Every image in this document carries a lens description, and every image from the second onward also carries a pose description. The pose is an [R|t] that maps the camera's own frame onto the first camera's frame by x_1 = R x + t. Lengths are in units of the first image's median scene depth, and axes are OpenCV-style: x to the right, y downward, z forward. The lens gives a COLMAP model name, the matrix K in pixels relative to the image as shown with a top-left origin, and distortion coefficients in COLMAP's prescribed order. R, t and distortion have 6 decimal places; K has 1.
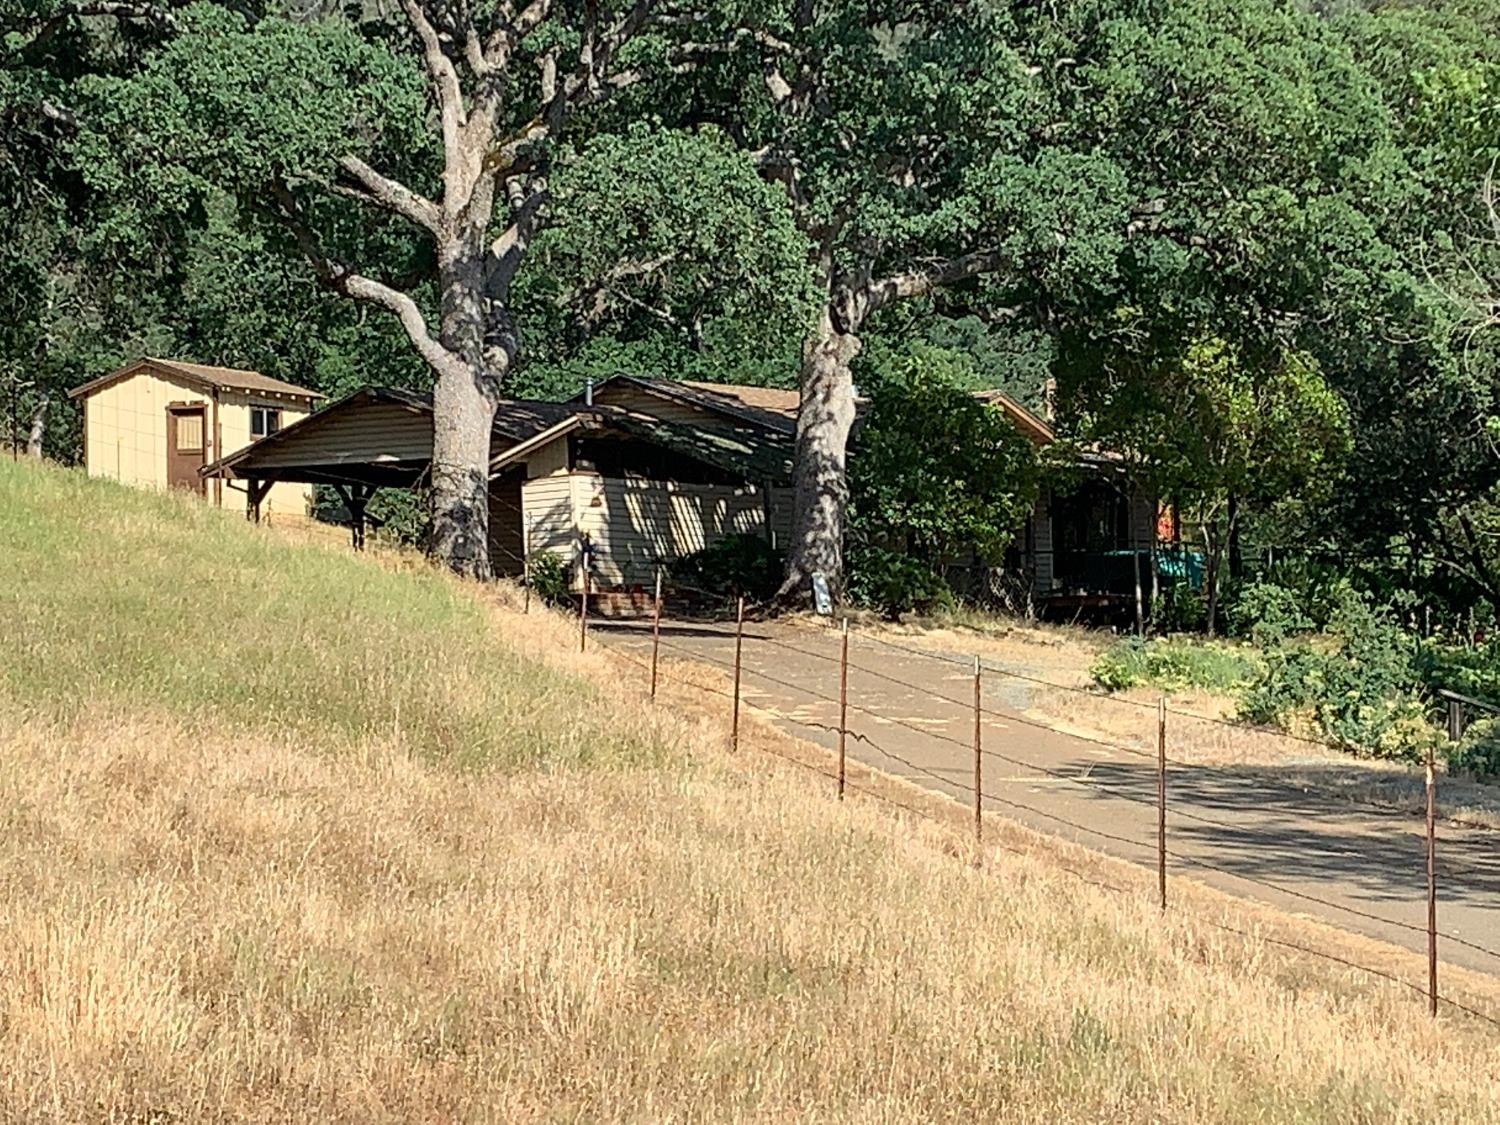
lens RADIAL K [[3737.0, 0, 748.4], [0, 3737.0, 563.6], [0, 0, 1]] dist [0.043137, 0.000000]
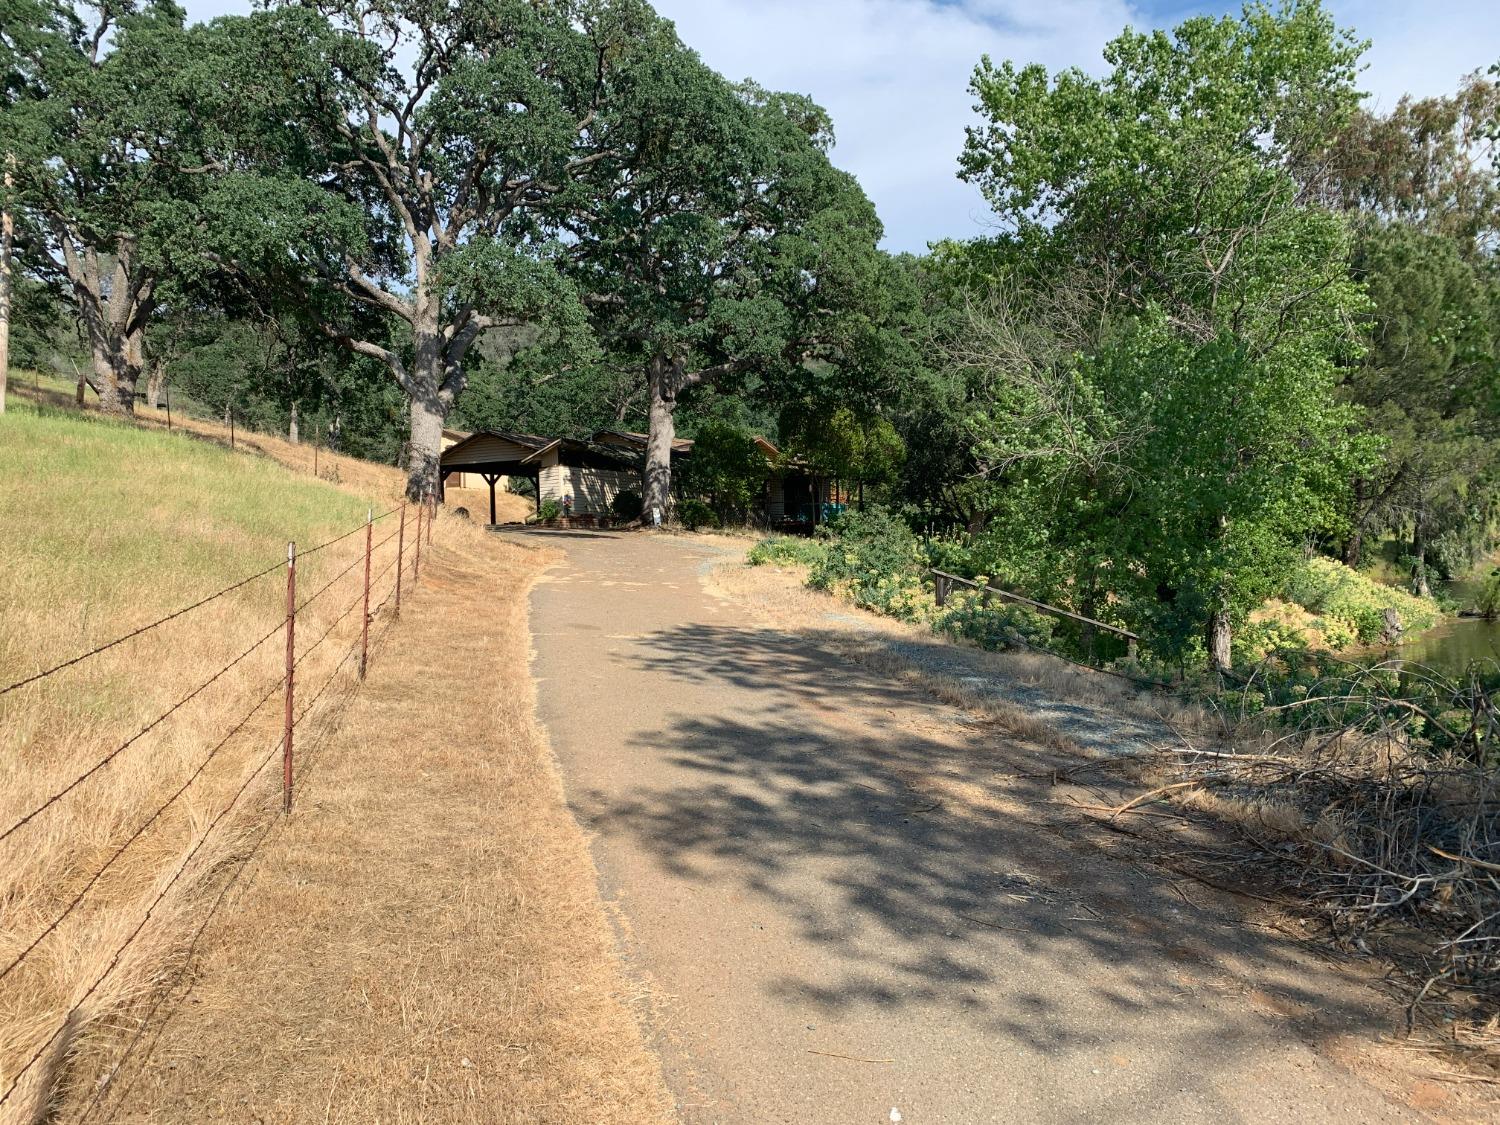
lens RADIAL K [[1143.2, 0, 754.4], [0, 1143.2, 560.4], [0, 0, 1]] dist [0.013239, 0.002123]
pose [[0.999868, 0.004486, 0.015641, 0.075098], [-0.005042, 0.999350, 0.035684, 0.010064], [-0.015471, -0.035758, 0.999241, 0.381254]]
